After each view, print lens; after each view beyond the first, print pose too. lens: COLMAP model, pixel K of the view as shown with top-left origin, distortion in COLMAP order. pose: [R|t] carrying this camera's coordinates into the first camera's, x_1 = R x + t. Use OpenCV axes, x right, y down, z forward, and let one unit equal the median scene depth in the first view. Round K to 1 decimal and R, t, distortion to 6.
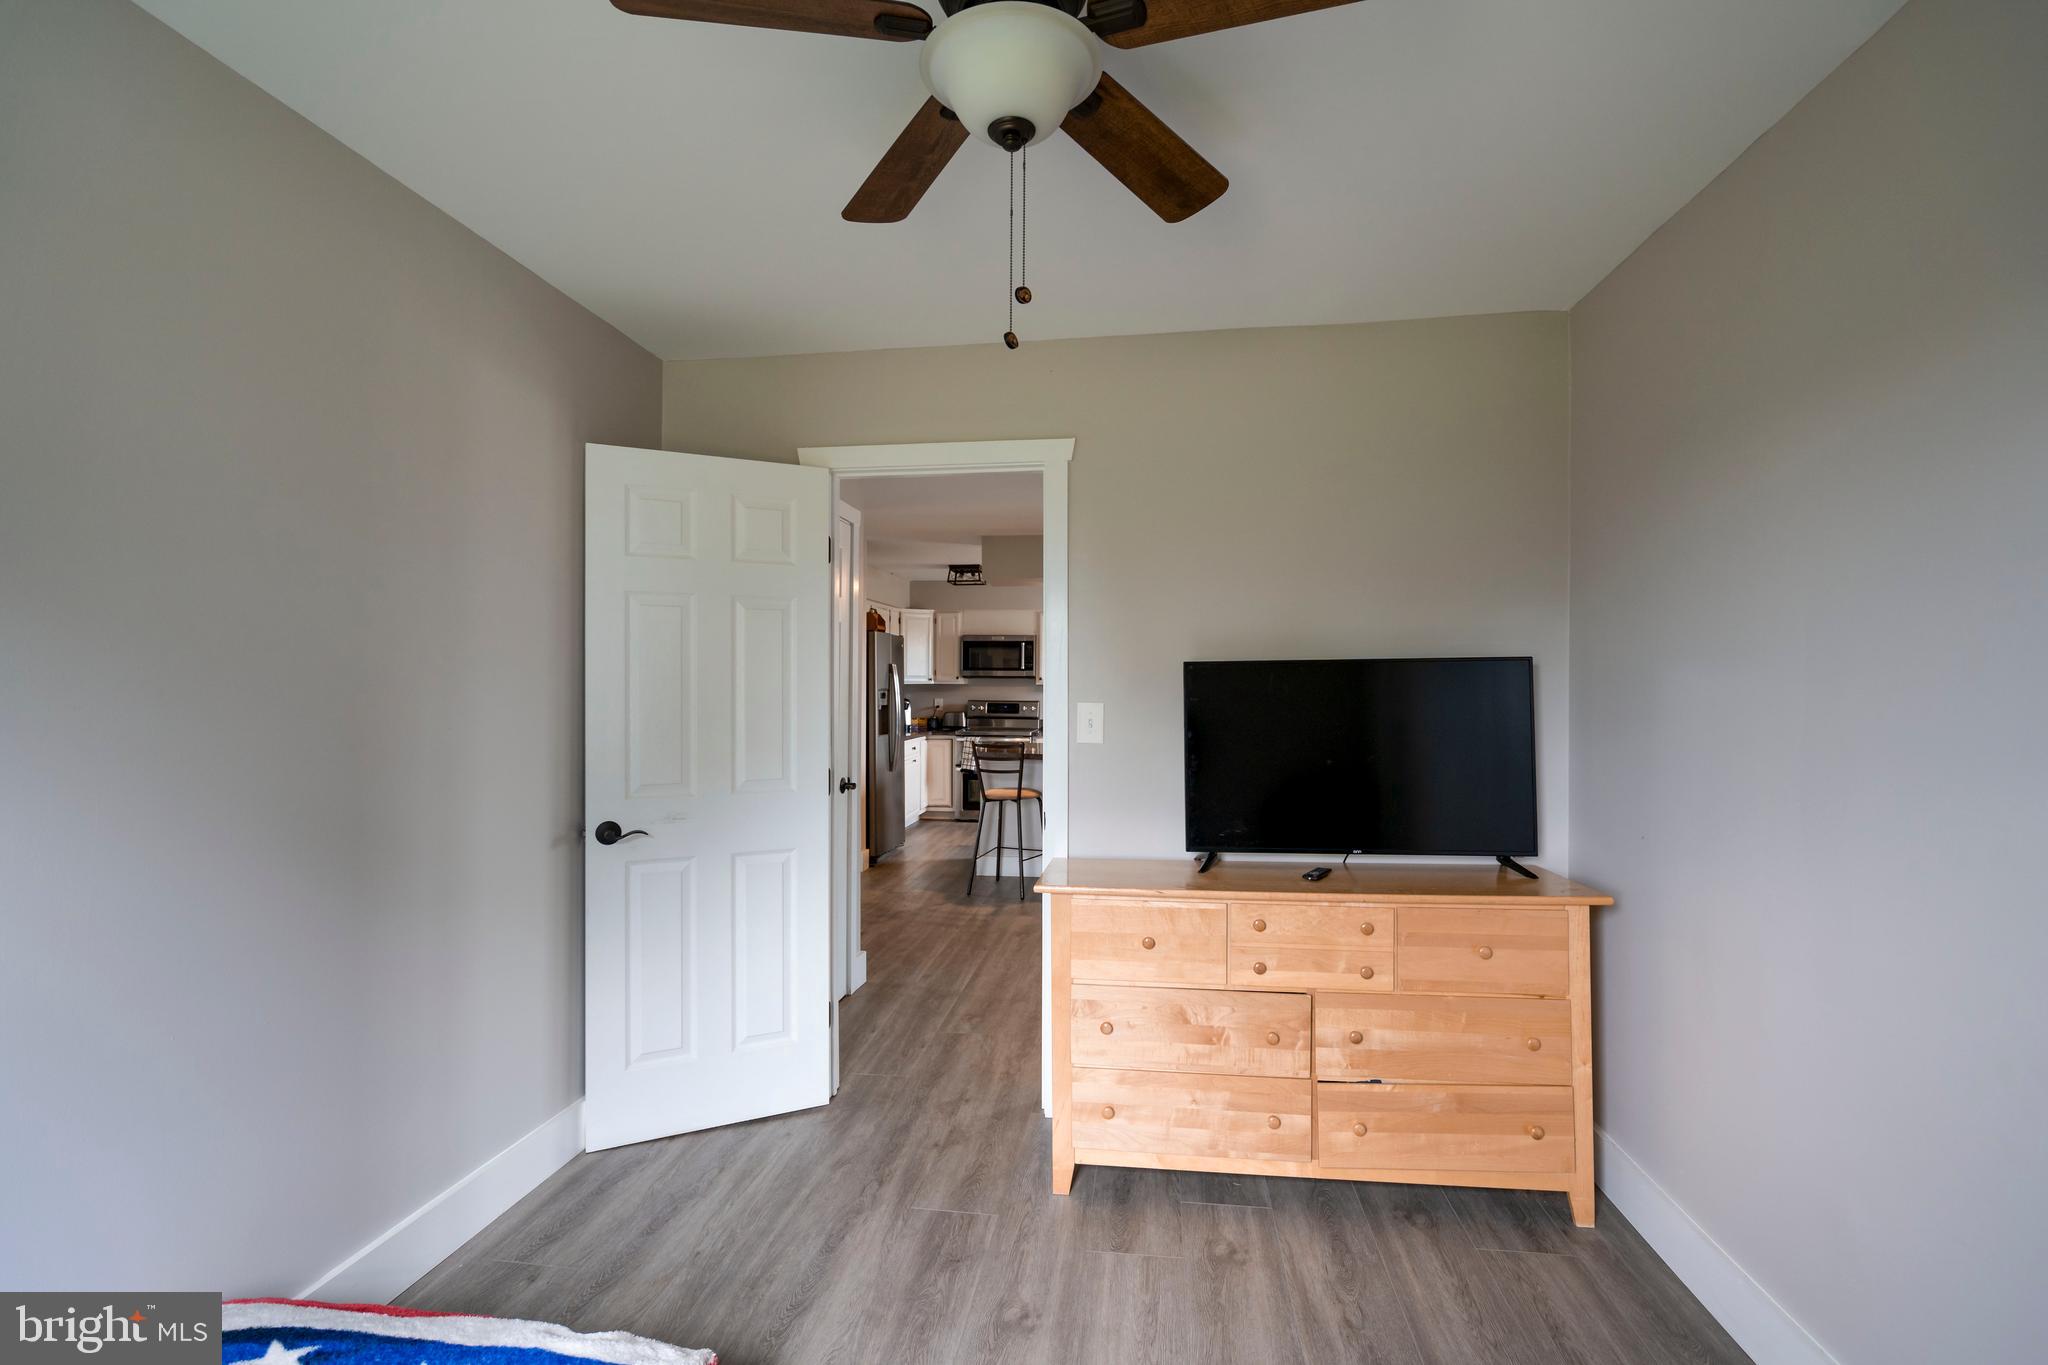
lens RADIAL K [[962.6, 0, 1023.8], [0, 962.6, 680.2], [0, 0, 1]] dist [-0.002090, 0.006068]
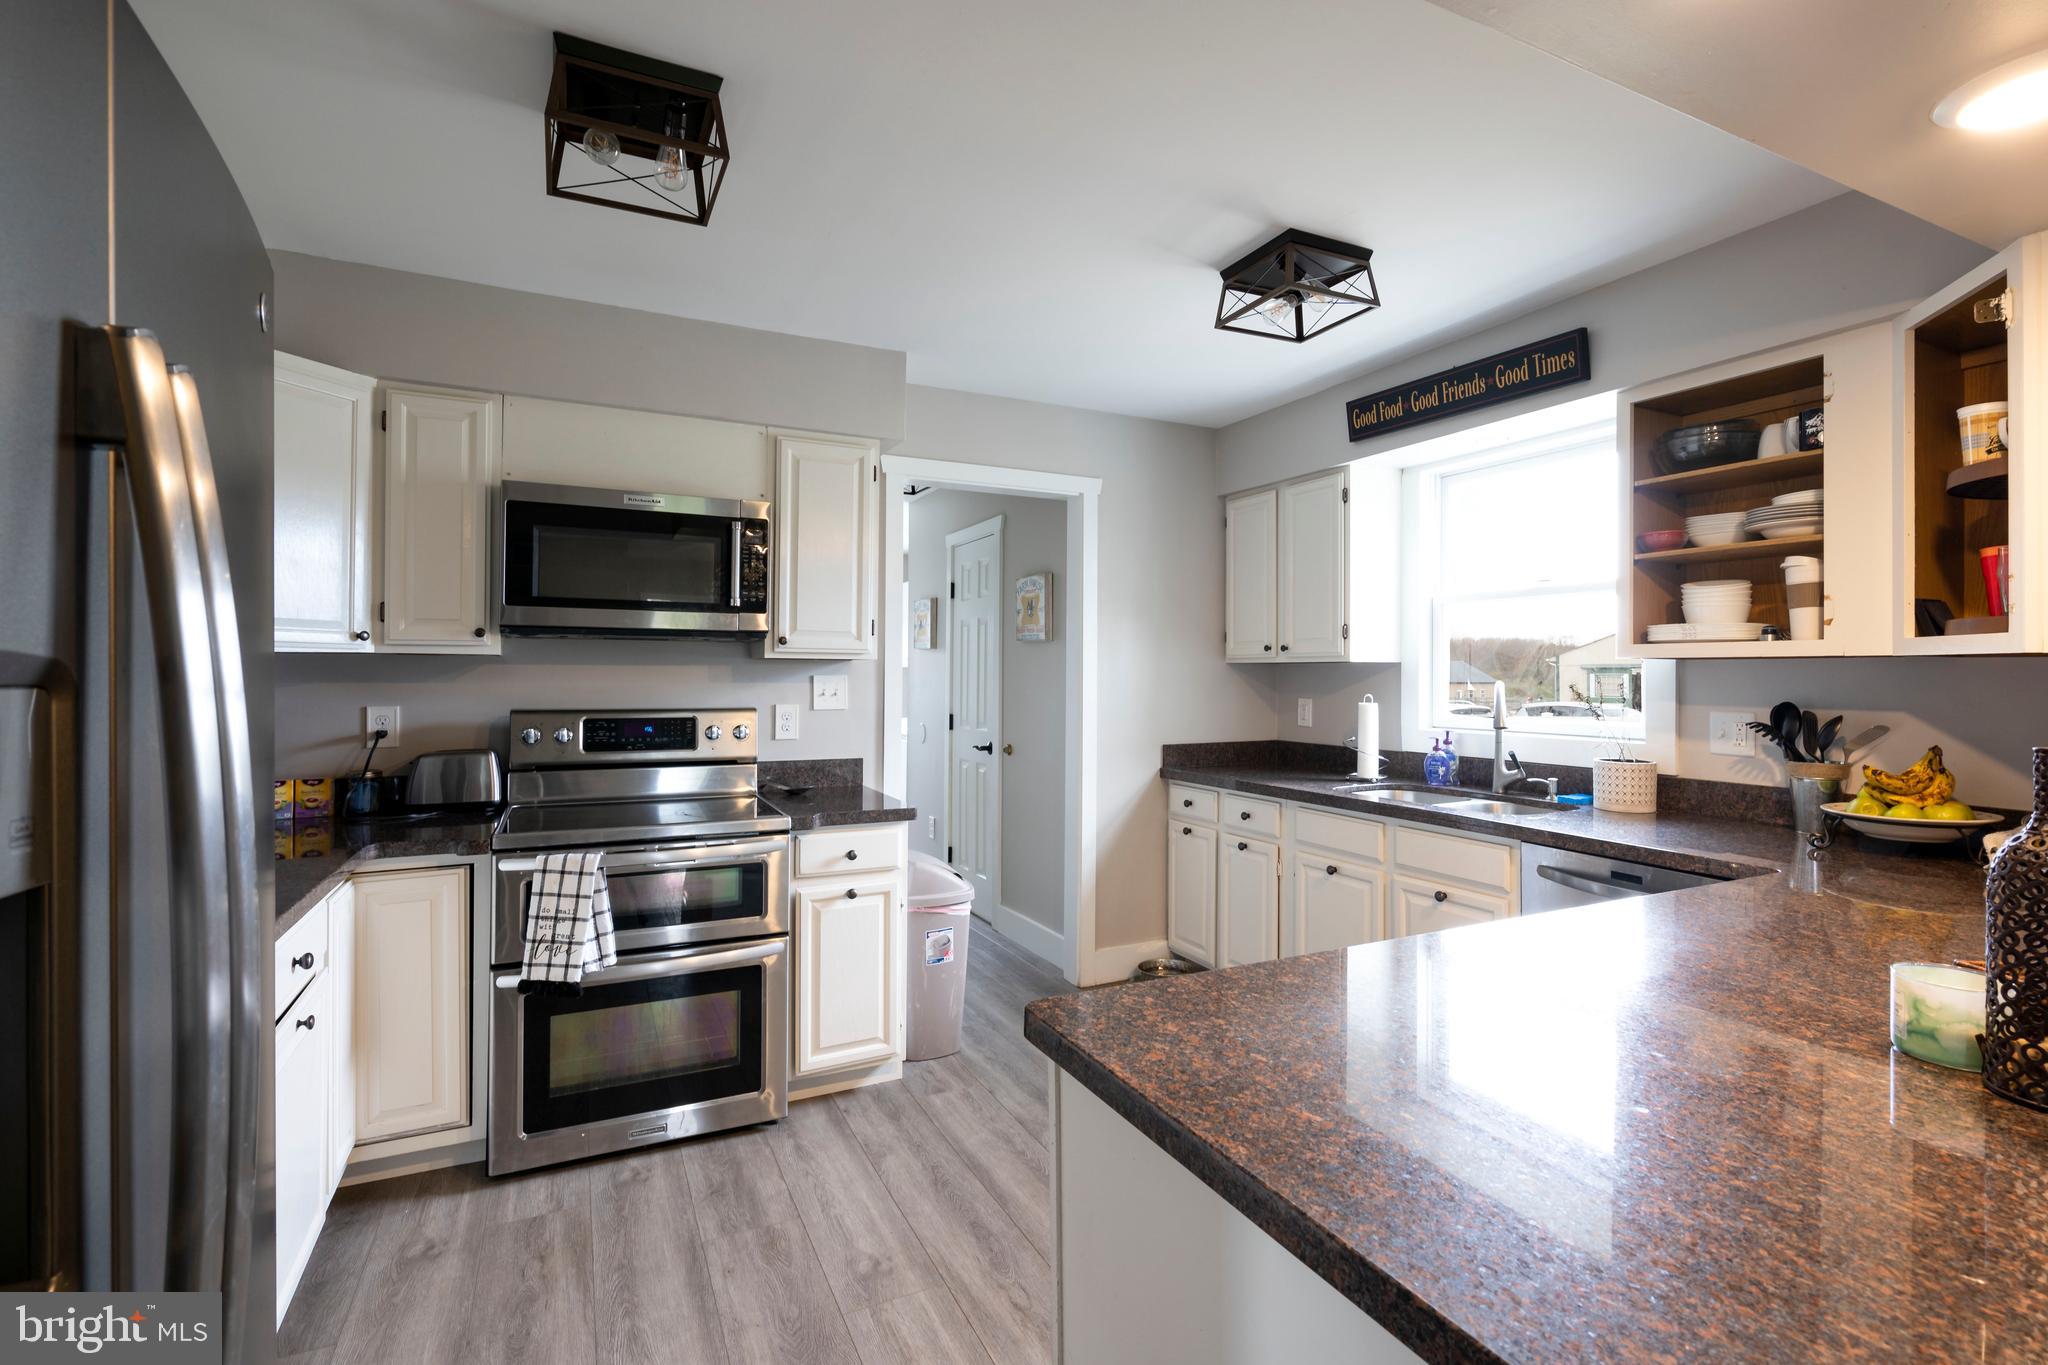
lens RADIAL K [[962.6, 0, 1018.7], [0, 962.6, 654.3], [0, 0, 1]] dist [-0.002090, 0.006068]
pose [[0.835500, 0.008764, 0.549420, -0.090911], [-0.001927, 0.999913, -0.013020, 0.007122], [-0.549487, 0.009819, 0.835445, 0.678223]]
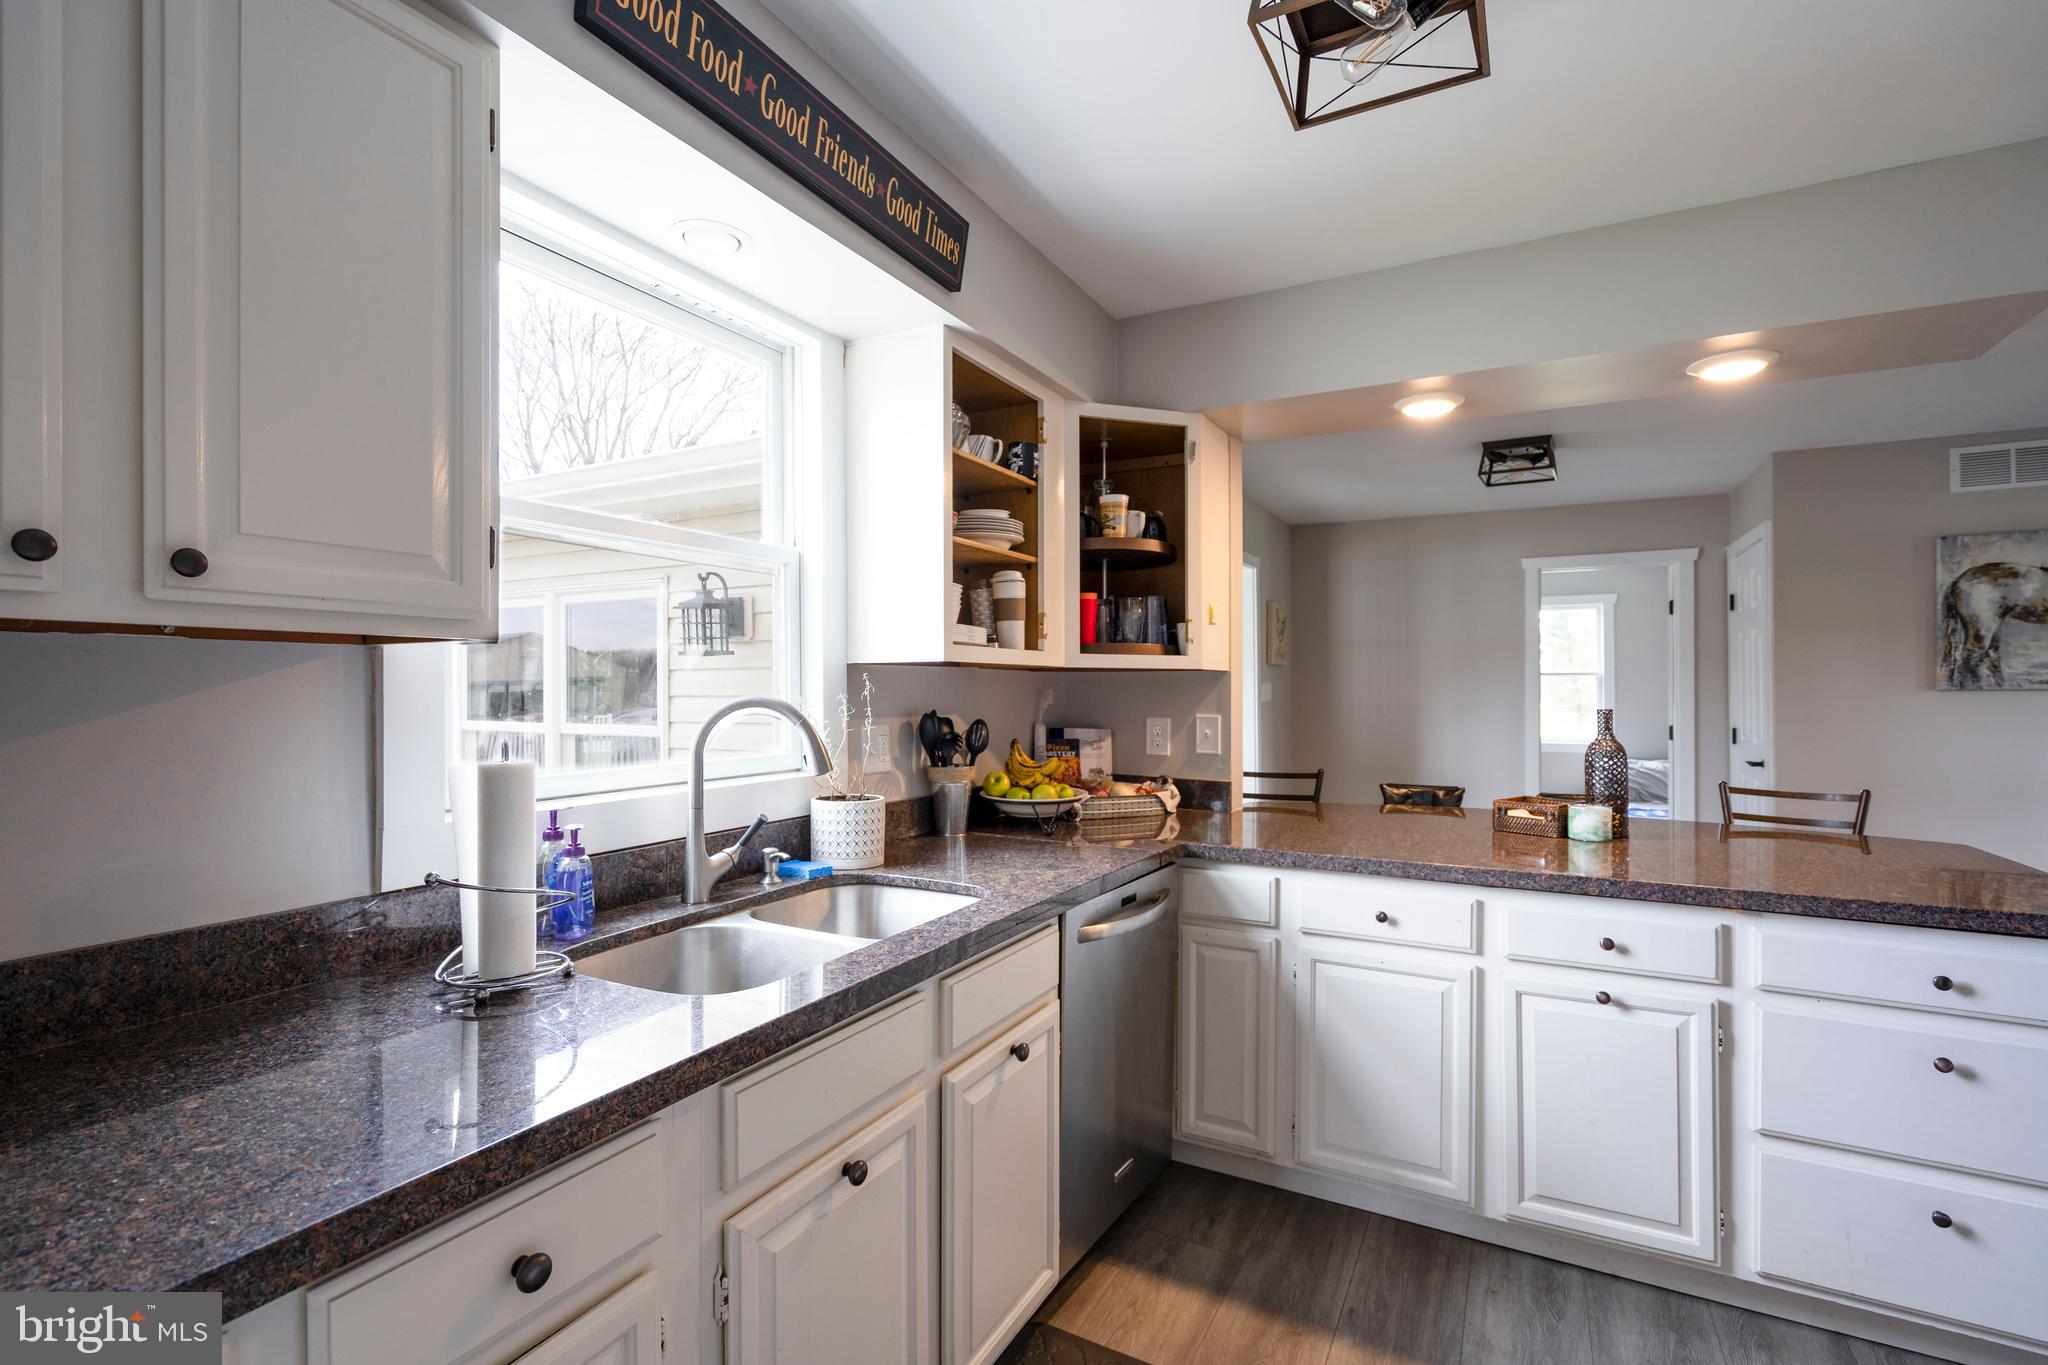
lens RADIAL K [[962.6, 0, 1031.3], [0, 962.6, 688.8], [0, 0, 1]] dist [-0.002090, 0.006068]
pose [[-0.944806, -0.002239, 0.327622, 0.110058], [-0.003634, 0.999987, -0.003647, 0.011570], [-0.327610, -0.004636, -0.944802, 1.007247]]
